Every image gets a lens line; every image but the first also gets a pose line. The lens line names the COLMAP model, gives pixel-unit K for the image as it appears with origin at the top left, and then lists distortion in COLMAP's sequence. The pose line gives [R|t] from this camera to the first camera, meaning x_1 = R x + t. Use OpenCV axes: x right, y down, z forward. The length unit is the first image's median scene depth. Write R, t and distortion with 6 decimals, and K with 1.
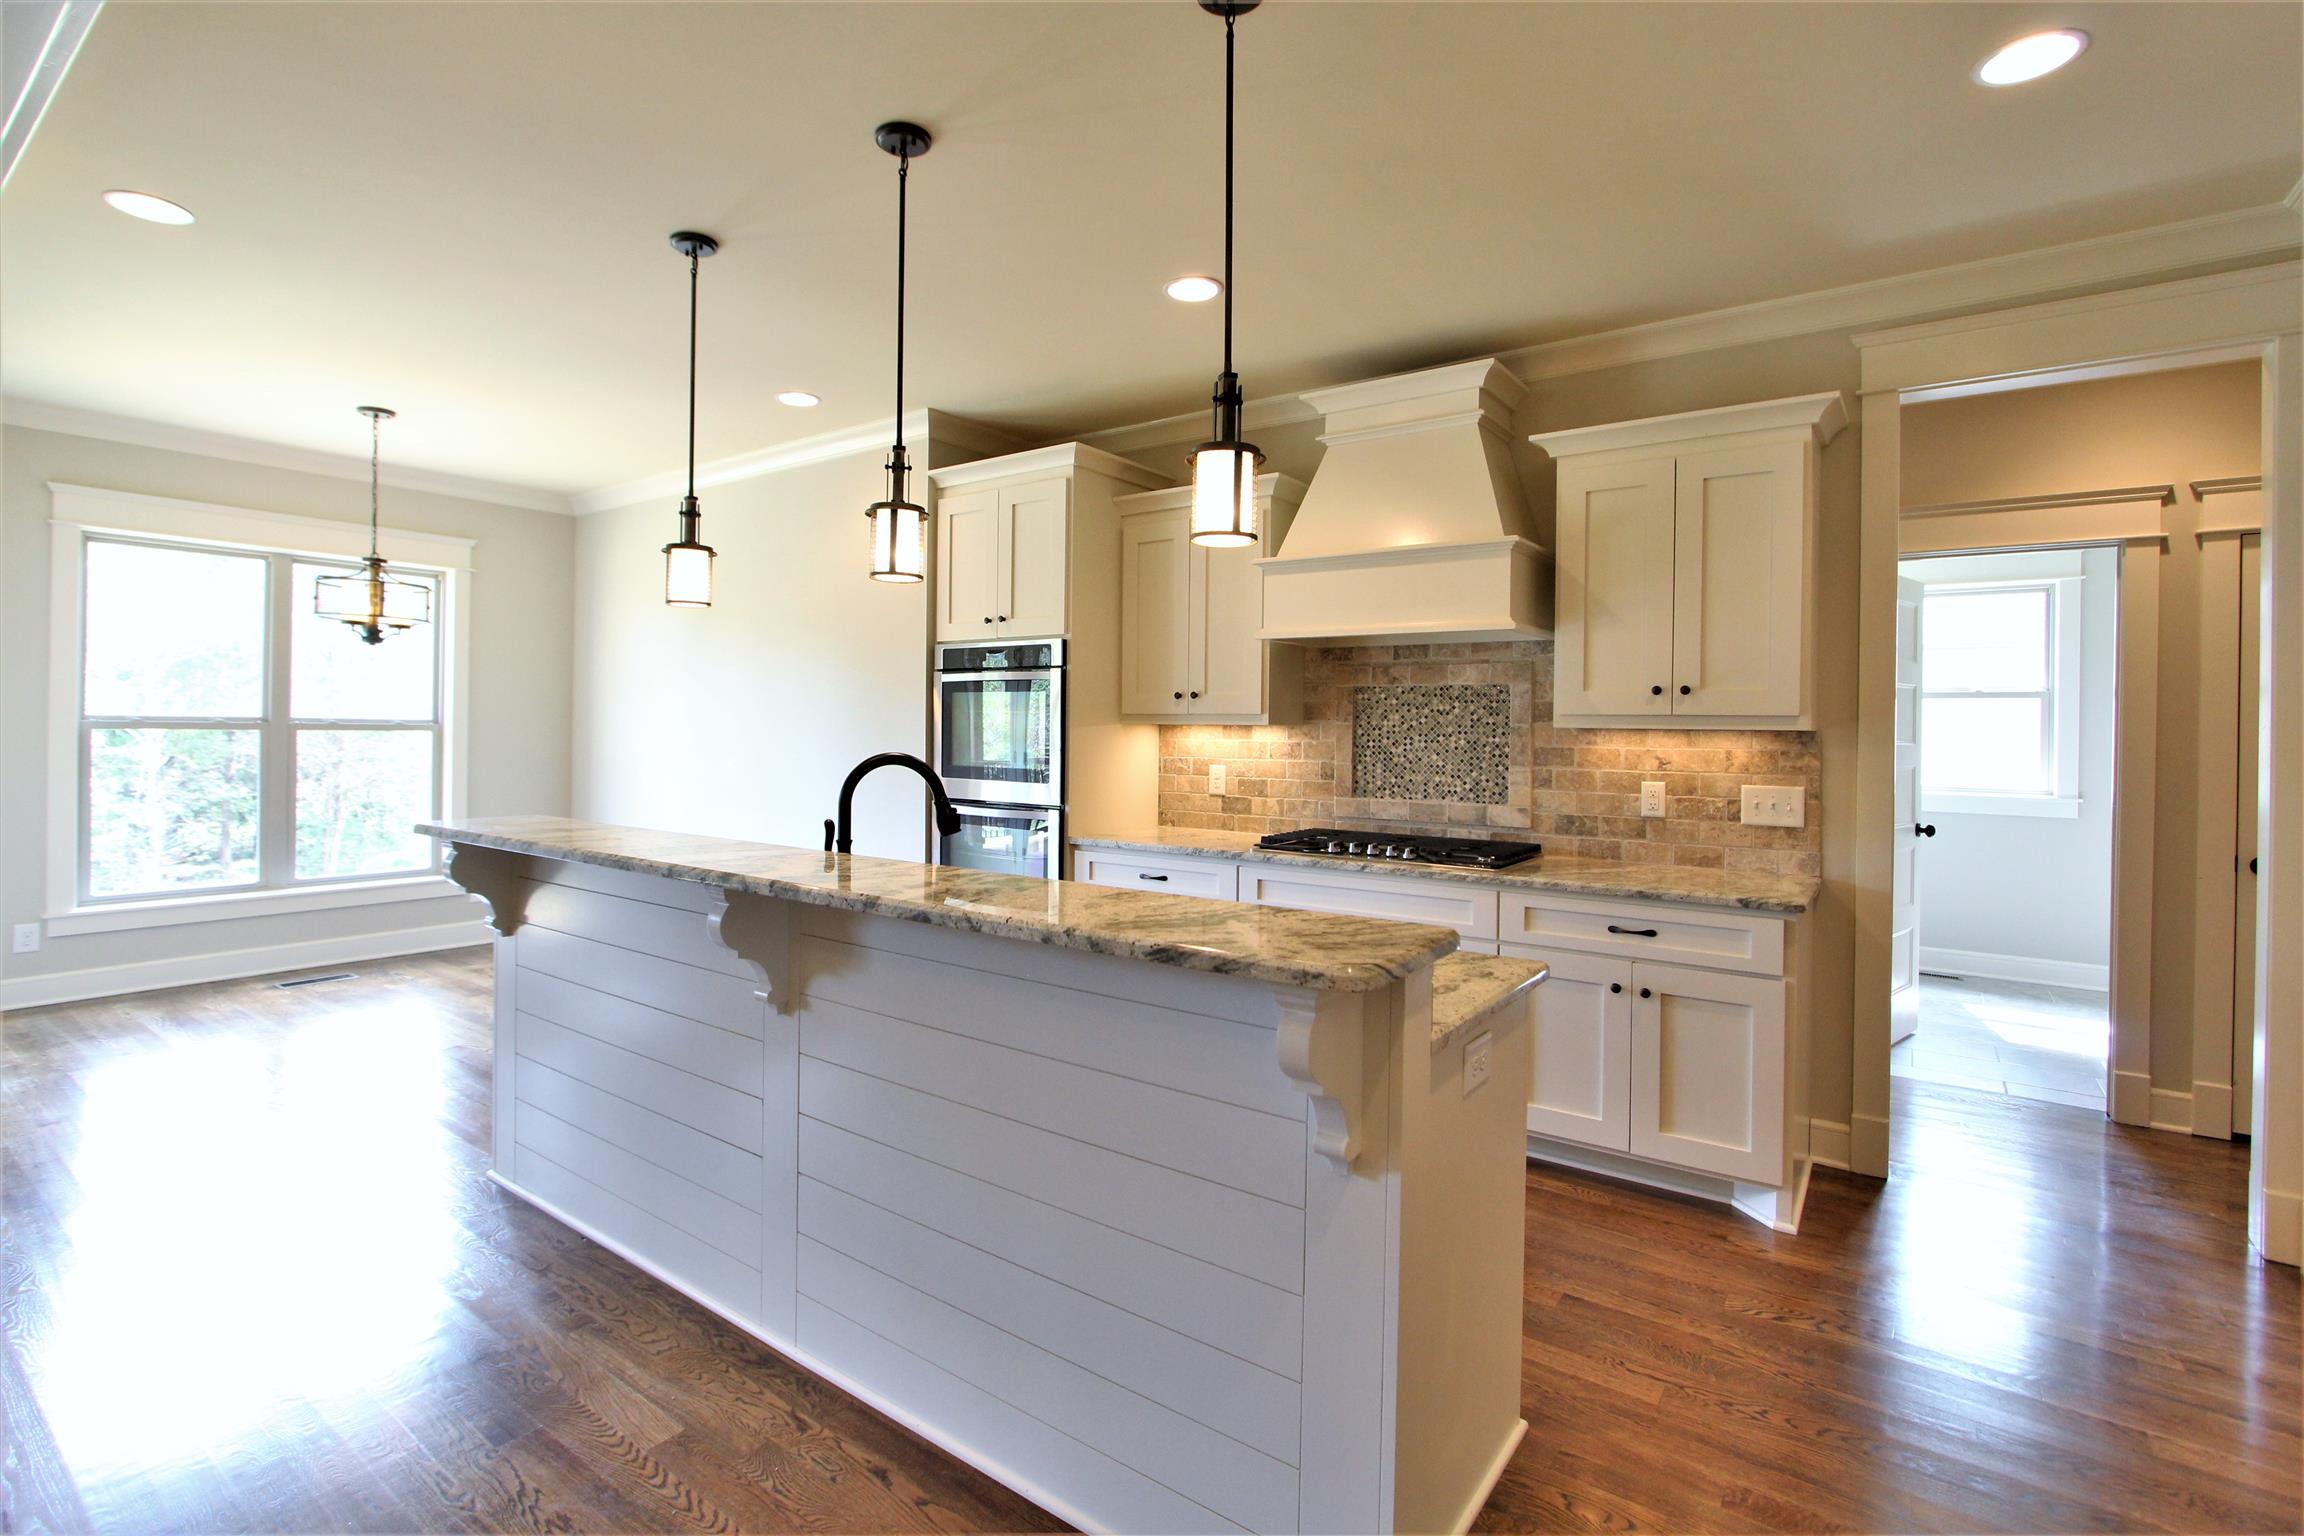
lens RADIAL K [[1067.8, 0, 1131.2], [0, 1067.8, 731.5], [0, 0, 1]] dist [-0.023145, 0.005936]
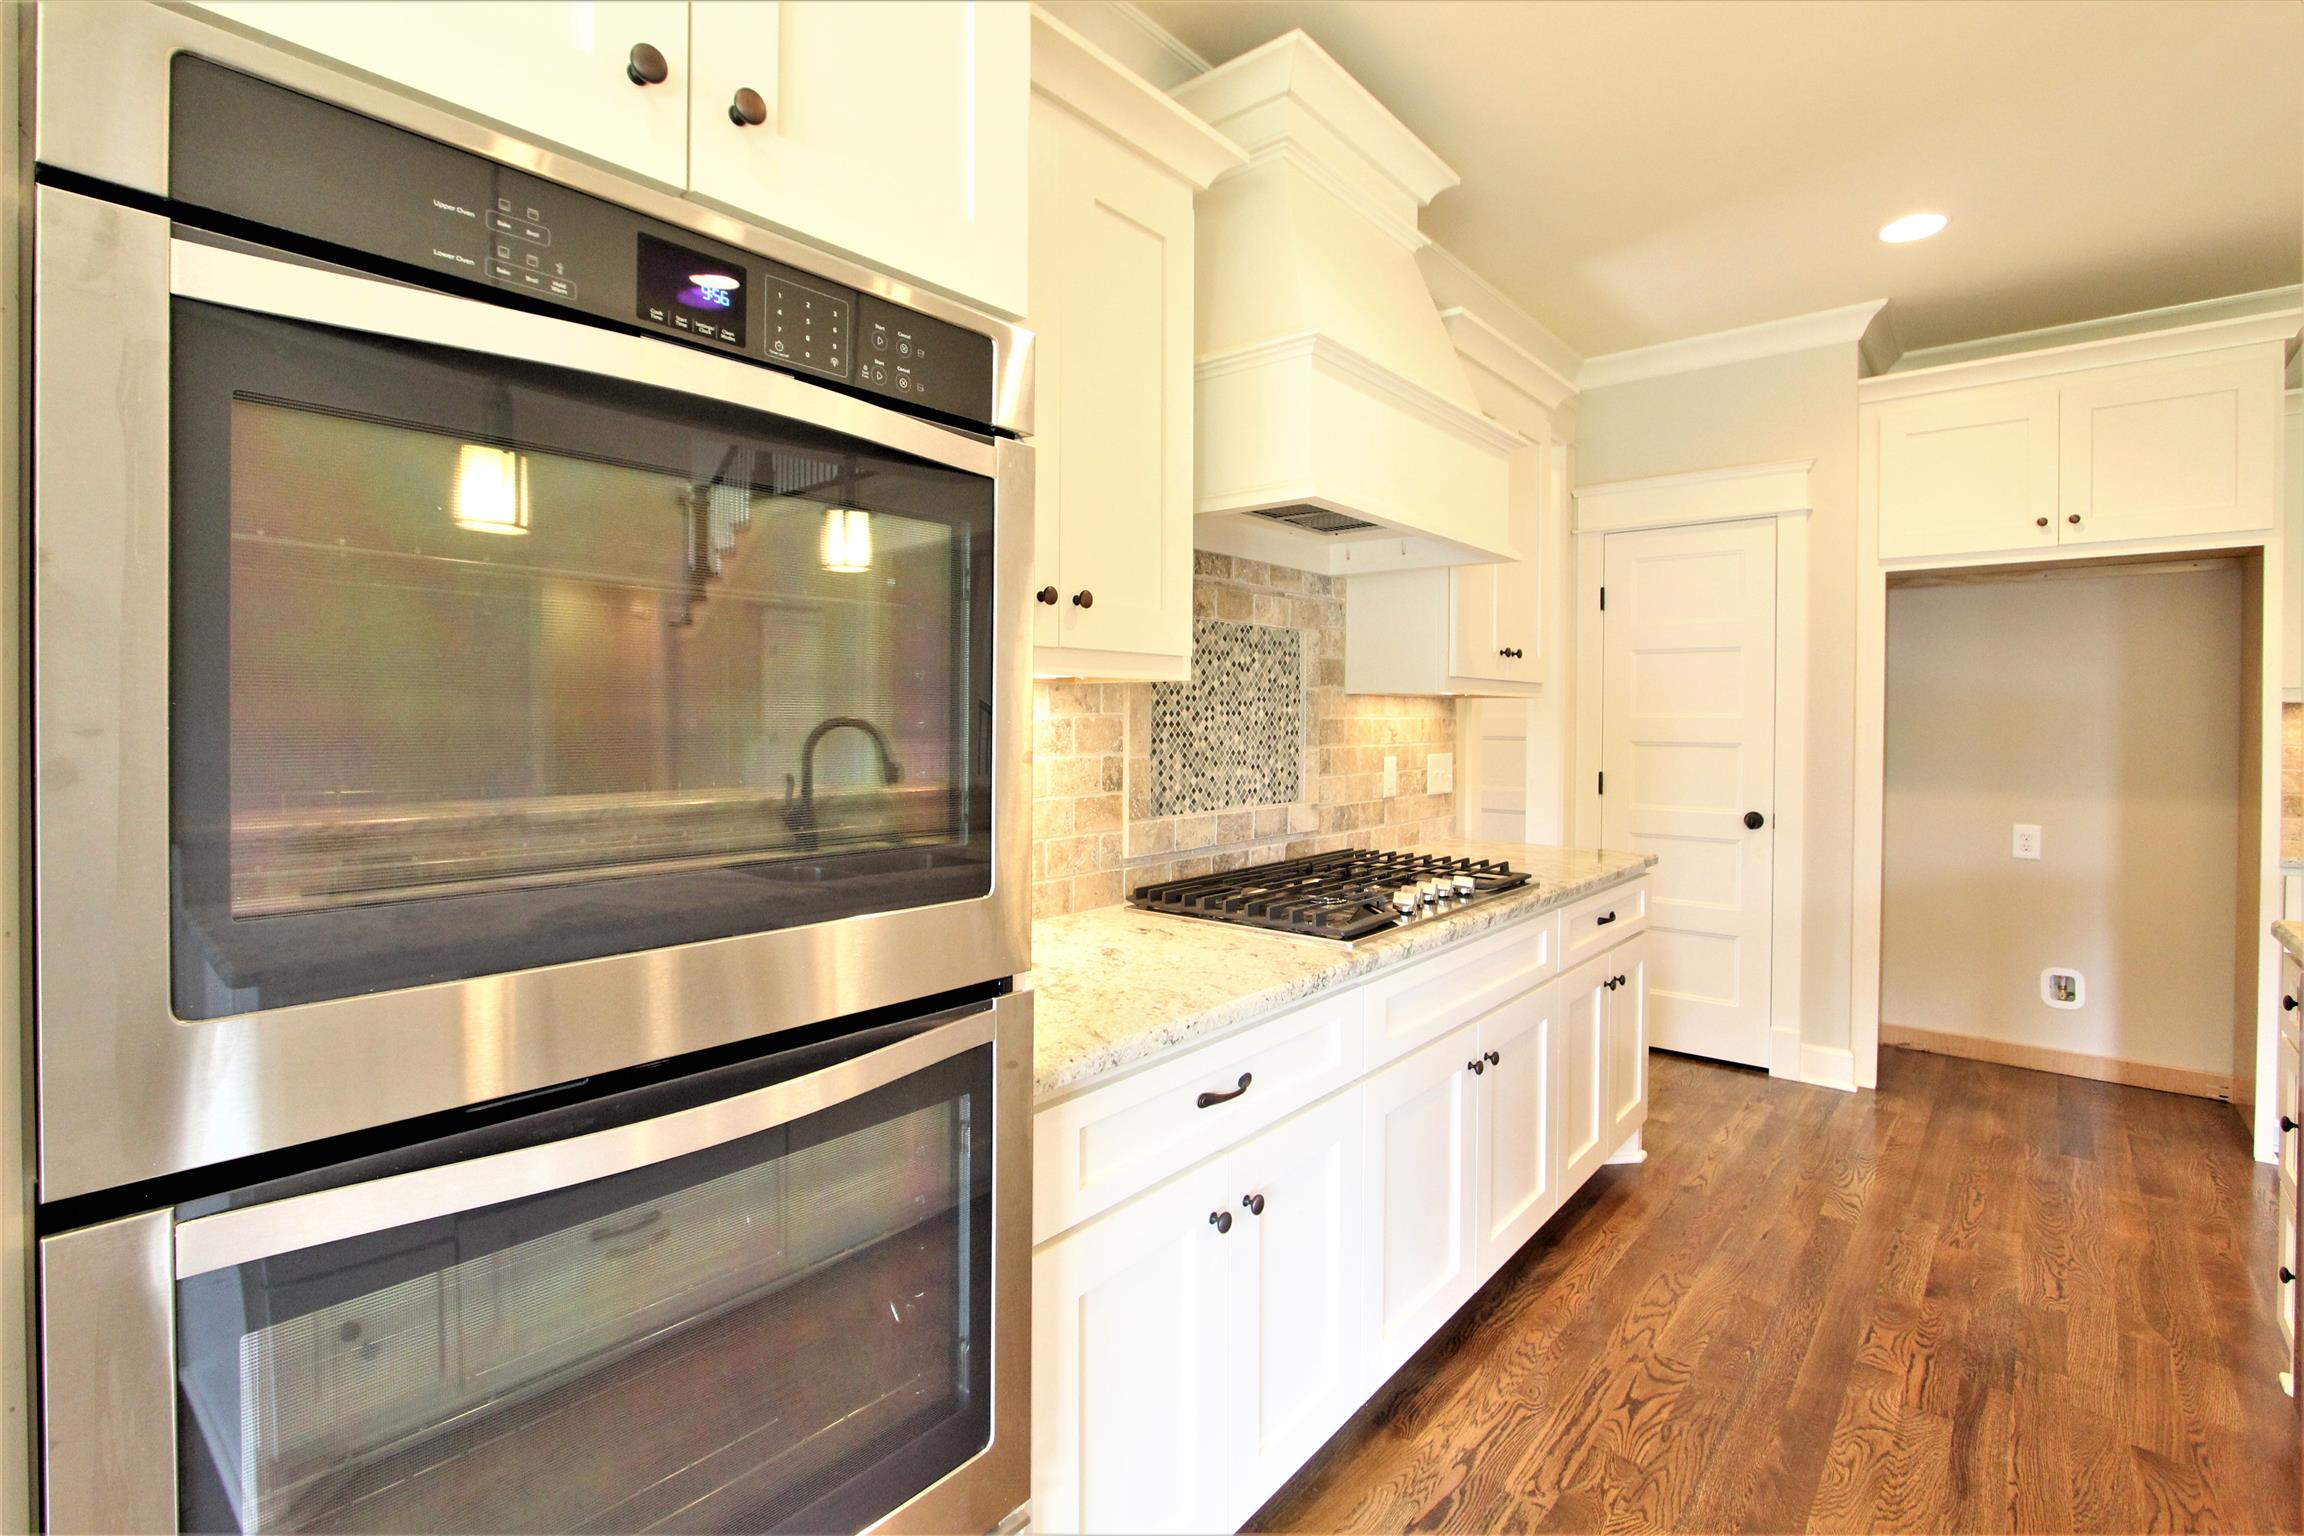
lens RADIAL K [[1067.8, 0, 1131.2], [0, 1067.8, 731.5], [0, 0, 1]] dist [-0.023145, 0.005936]
pose [[0.070580, -0.025066, 0.997191, -0.350278], [0.001273, 0.999686, 0.025039, 0.004323], [-0.997505, -0.000498, 0.070590, 1.030994]]
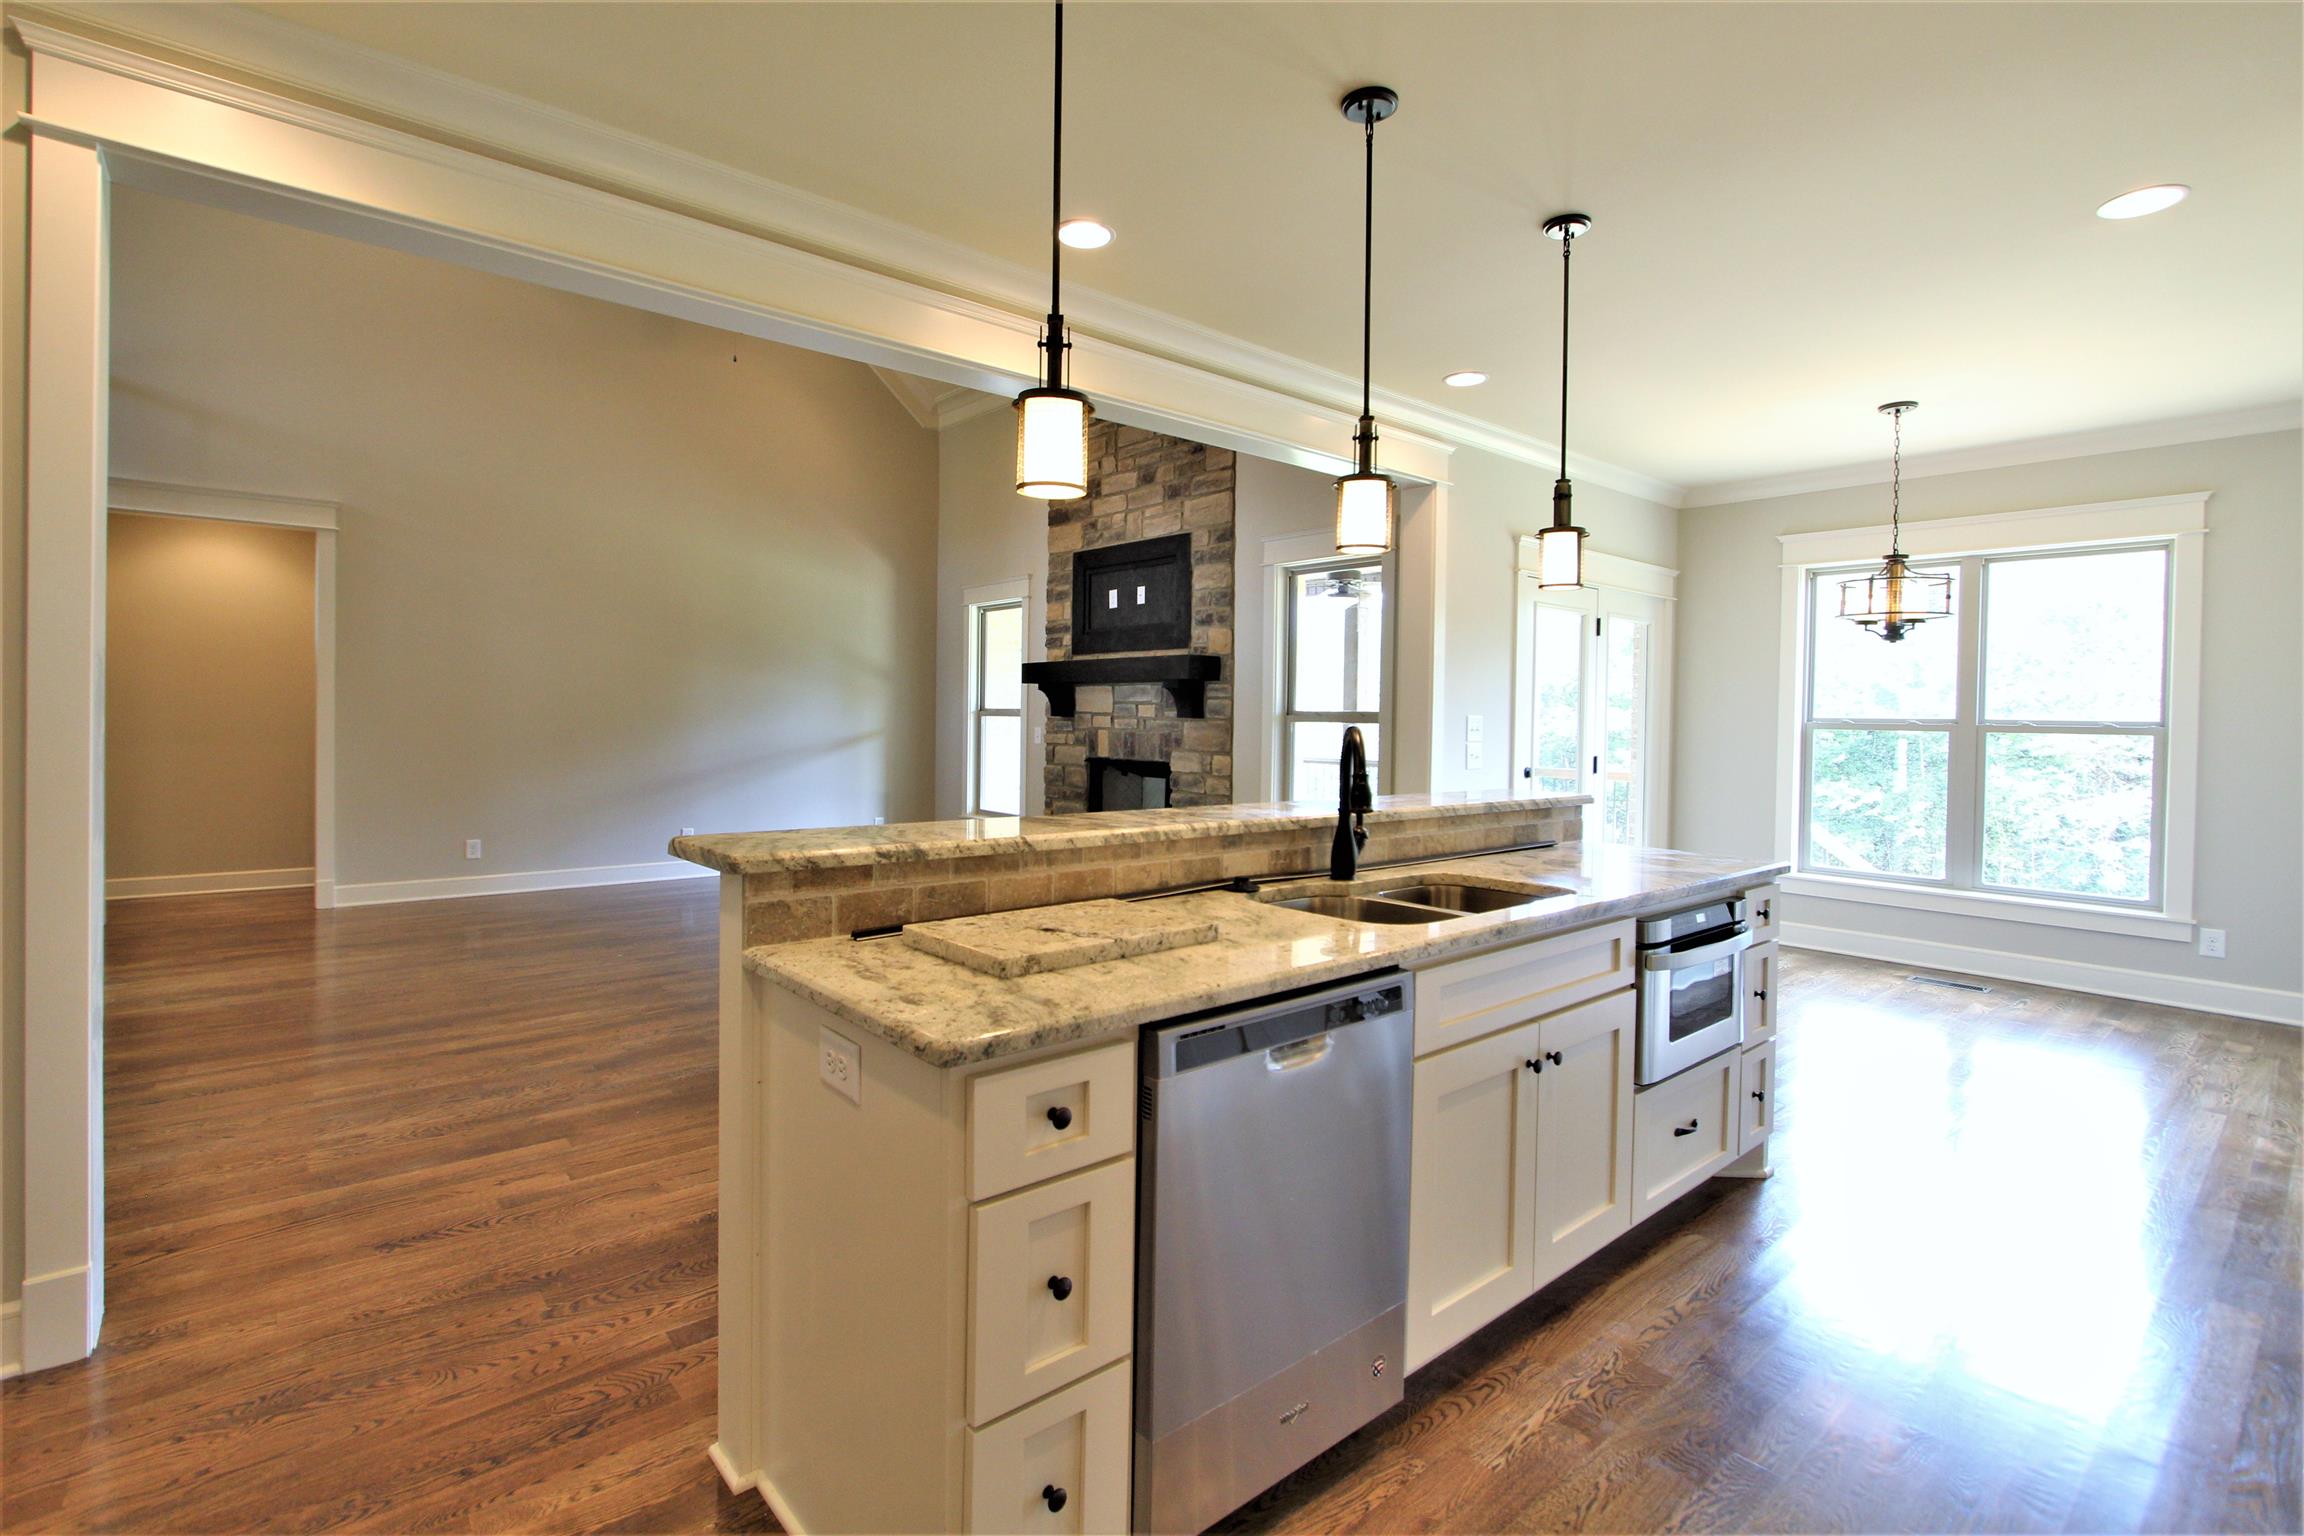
lens RADIAL K [[1067.8, 0, 1131.2], [0, 1067.8, 731.5], [0, 0, 1]] dist [-0.023145, 0.005936]
pose [[-0.228632, 0.002463, -0.973510, 0.489664], [-0.025721, 0.999632, 0.008570, 0.013781], [0.973173, 0.026999, -0.228484, 0.629323]]
